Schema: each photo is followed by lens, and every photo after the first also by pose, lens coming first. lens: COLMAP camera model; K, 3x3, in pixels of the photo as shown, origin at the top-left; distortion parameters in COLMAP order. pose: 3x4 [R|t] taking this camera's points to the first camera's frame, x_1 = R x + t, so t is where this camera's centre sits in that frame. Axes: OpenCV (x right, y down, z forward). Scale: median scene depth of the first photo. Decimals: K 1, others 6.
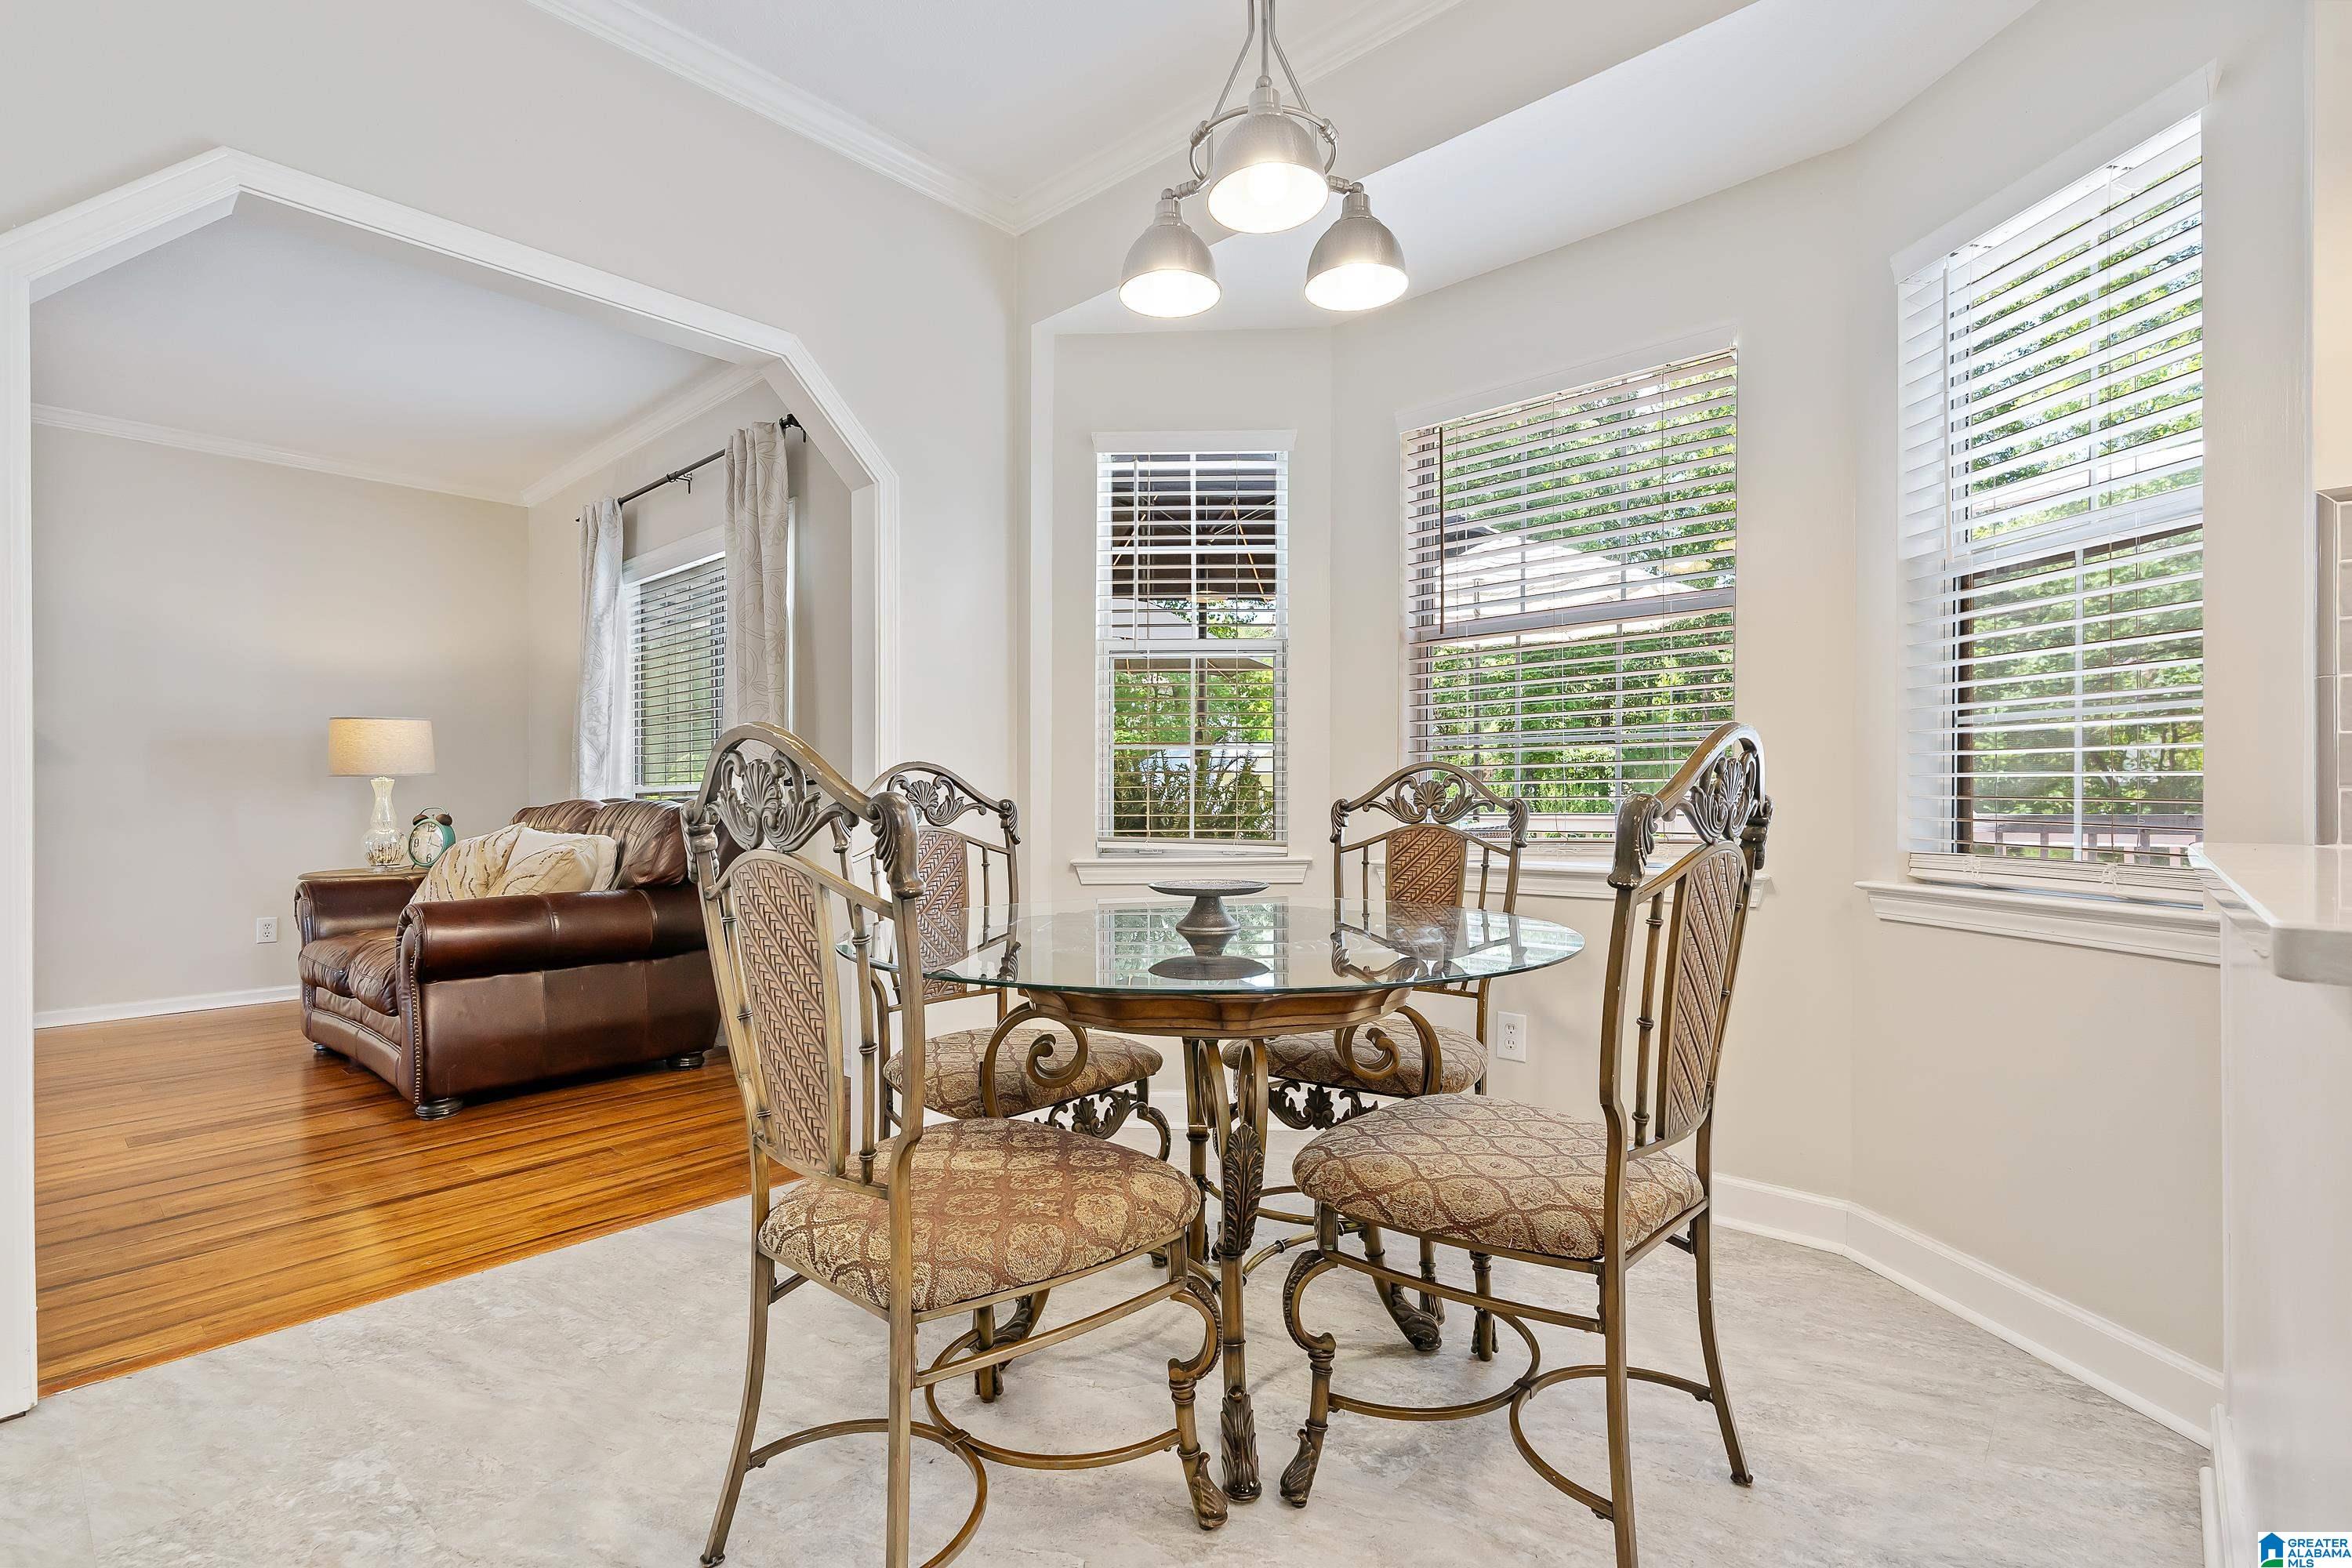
lens RADIAL K [[1081.2, 0, 1168.3], [0, 1081.2, 809.4], [0, 0, 1]] dist [0.005814, 0.000544]
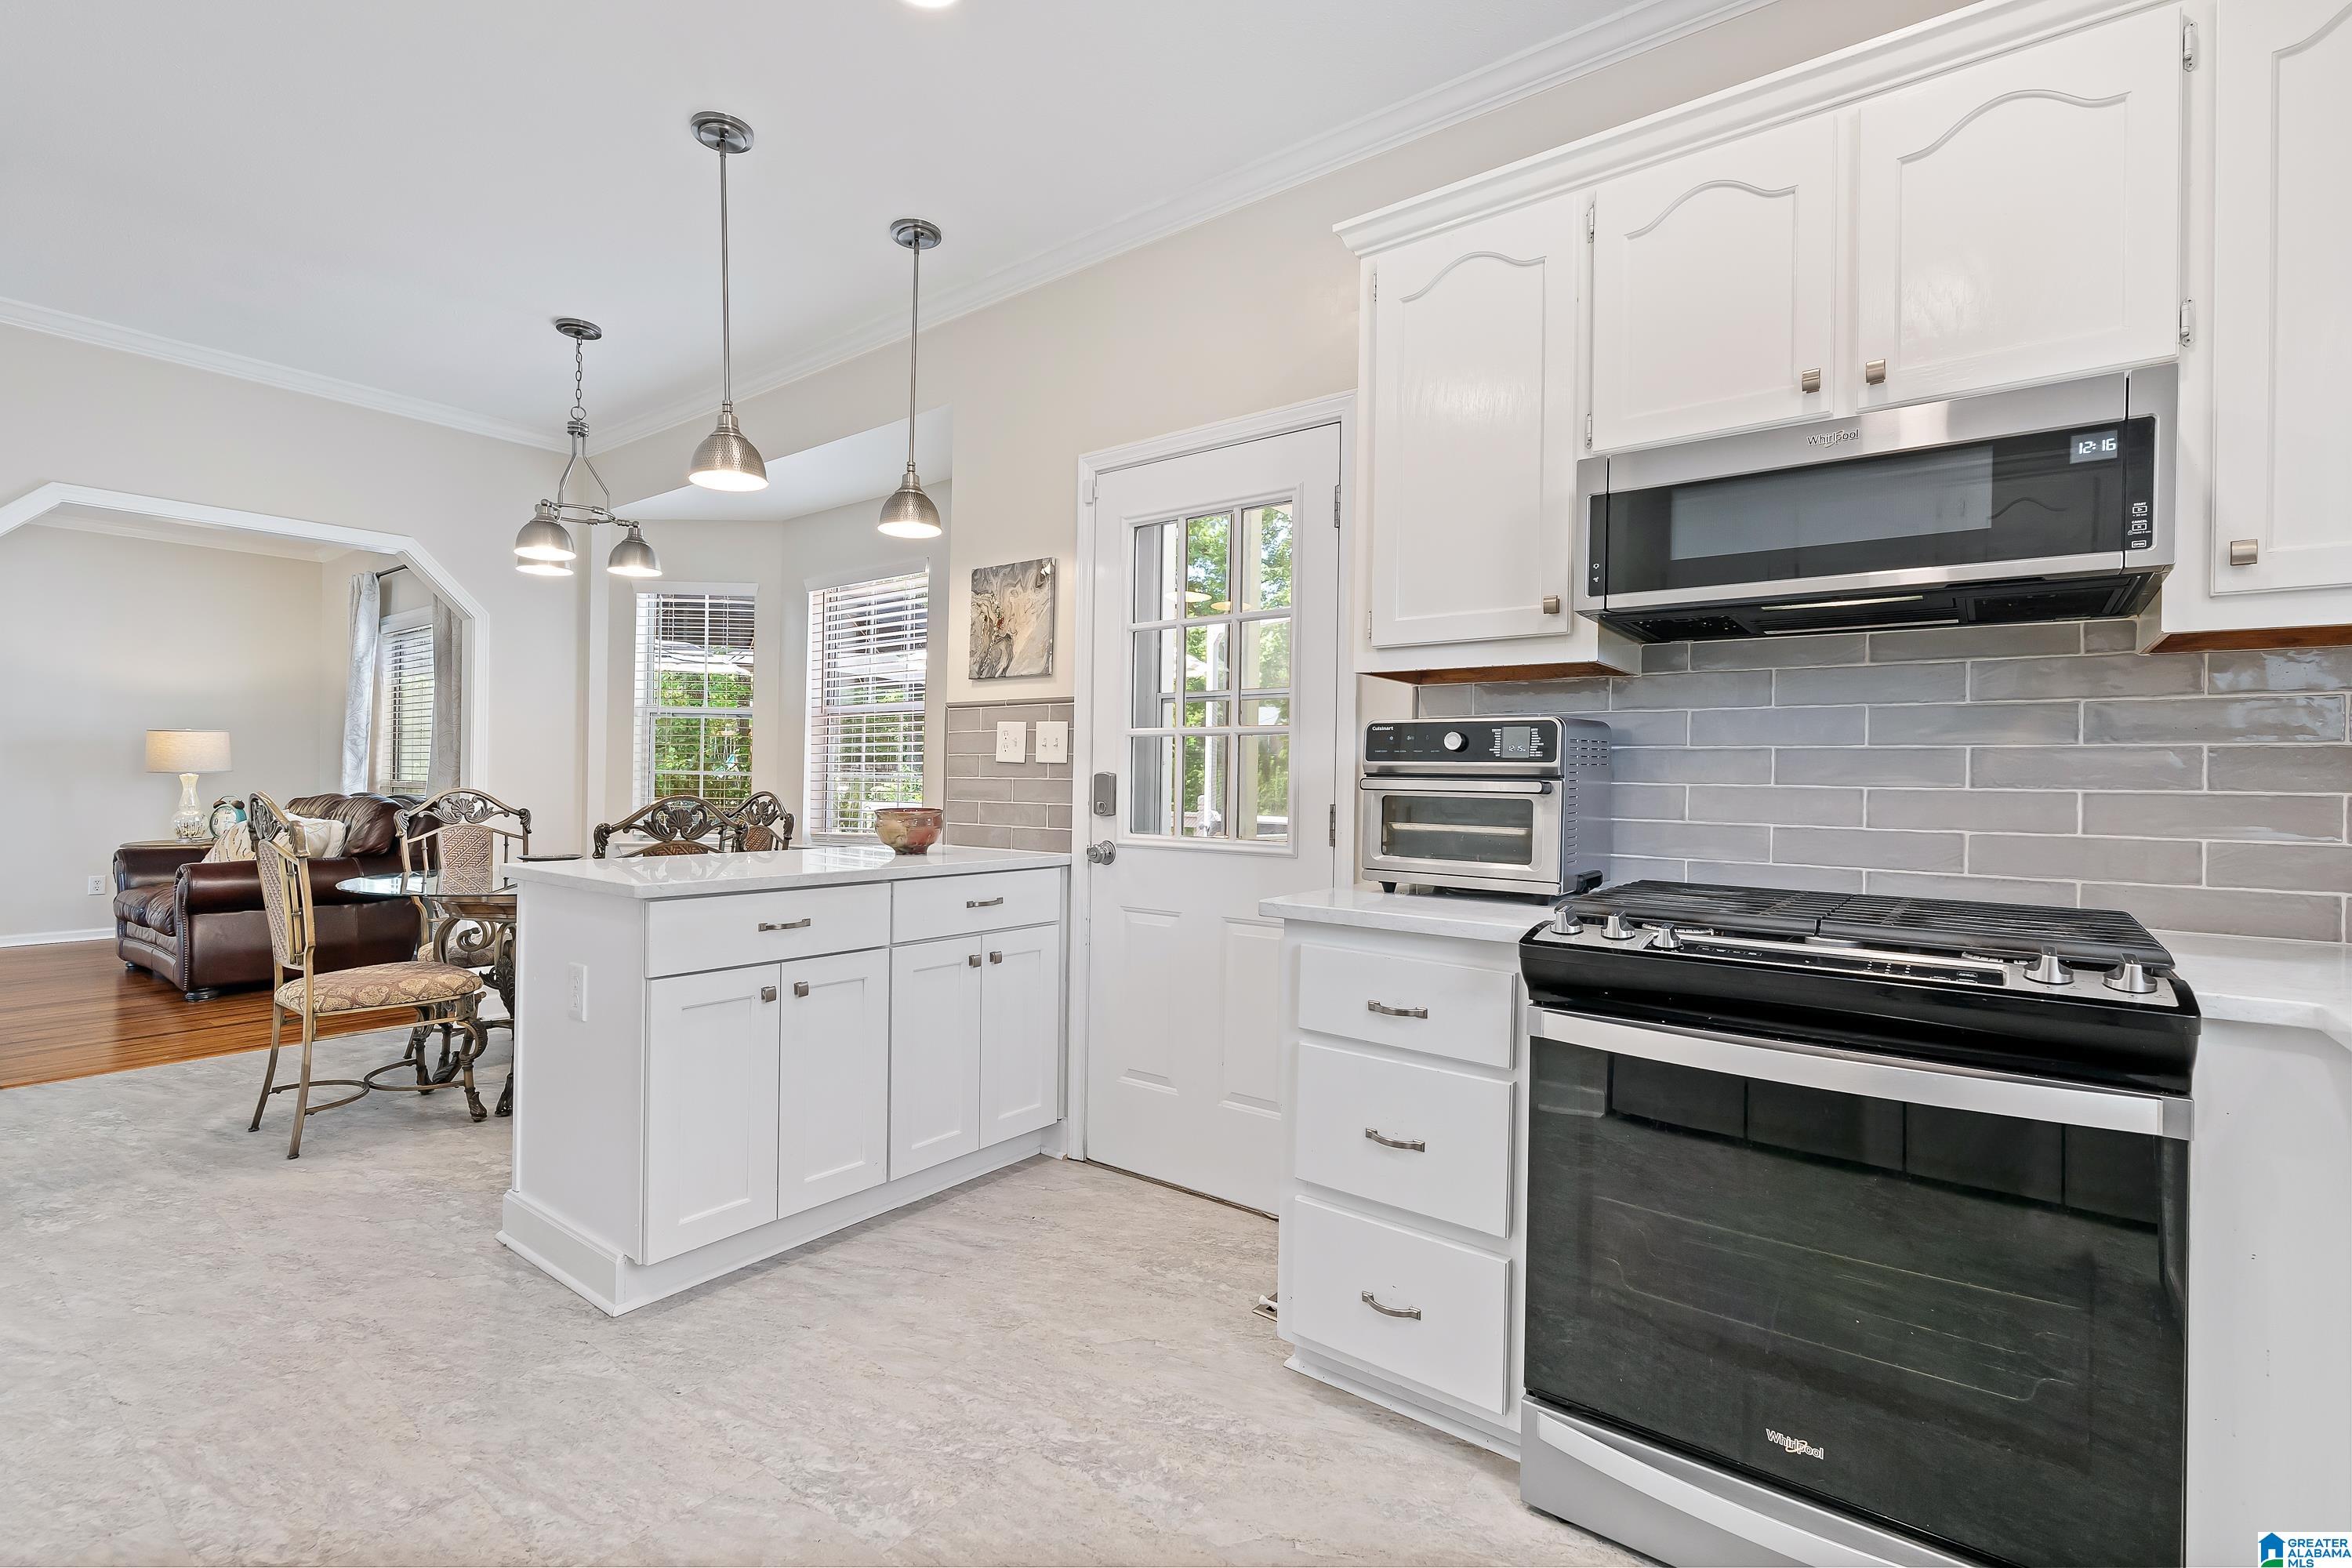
lens RADIAL K [[1081.2, 0, 1183.9], [0, 1081.2, 783.7], [0, 0, 1]] dist [0.005814, 0.000544]
pose [[0.997059, 0.015786, 0.075000, 0.548609], [-0.015644, 0.999875, -0.002486, -0.042682], [-0.075030, 0.001305, 0.997180, -0.595506]]
